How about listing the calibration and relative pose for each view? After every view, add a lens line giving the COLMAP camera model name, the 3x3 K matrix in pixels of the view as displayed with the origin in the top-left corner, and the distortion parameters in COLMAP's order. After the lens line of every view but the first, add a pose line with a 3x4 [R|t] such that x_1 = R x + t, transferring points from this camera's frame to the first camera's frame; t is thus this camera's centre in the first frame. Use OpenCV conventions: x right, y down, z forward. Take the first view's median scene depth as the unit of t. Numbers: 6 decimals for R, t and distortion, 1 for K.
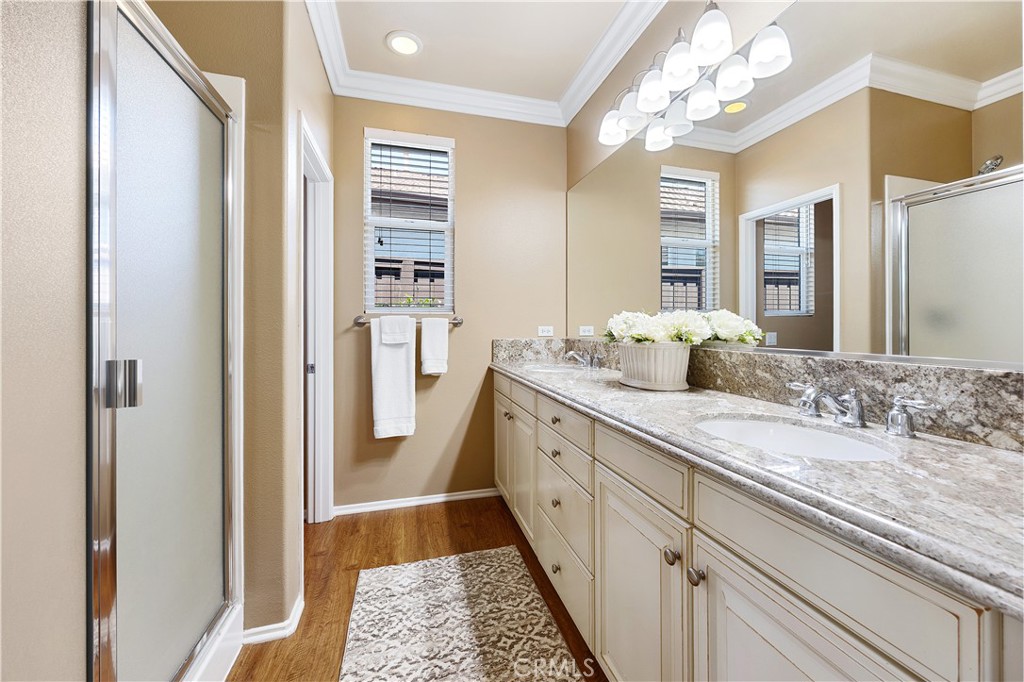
lens RADIAL K [[394.3, 0, 506.5], [0, 394.3, 332.7], [0, 0, 1]] dist [-0.004478, 0.000375]
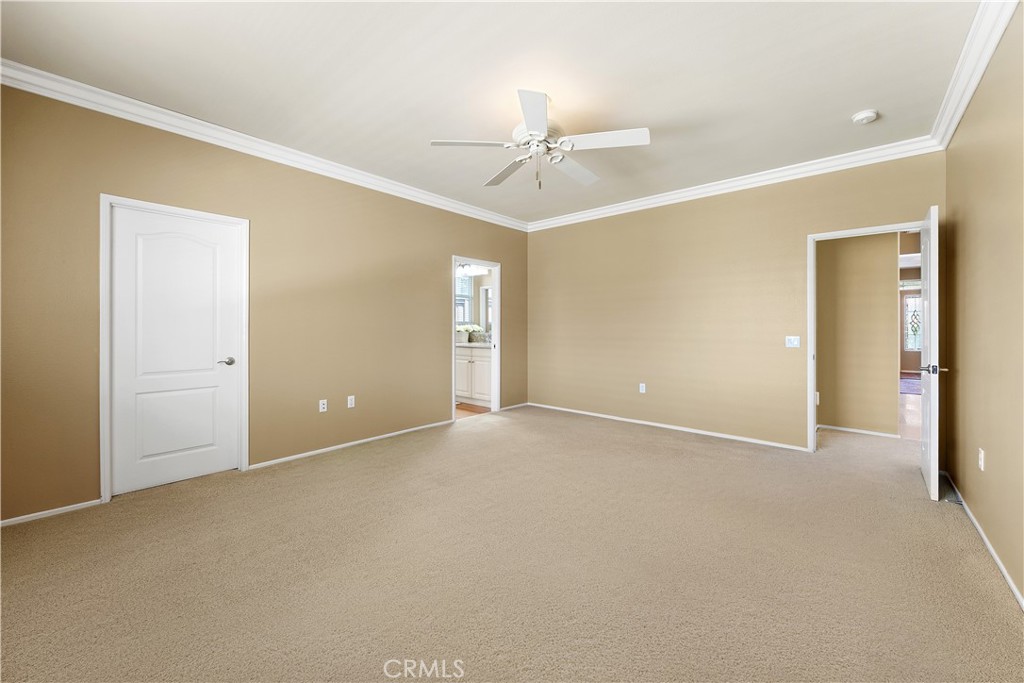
lens RADIAL K [[394.3, 0, 509.5], [0, 394.3, 332.5], [0, 0, 1]] dist [-0.004478, 0.000375]
pose [[0.828870, -0.002740, 0.559435, -1.658652], [0.004134, 0.999991, -0.001227, 0.039380], [-0.559426, 0.003330, 0.828874, -2.974927]]
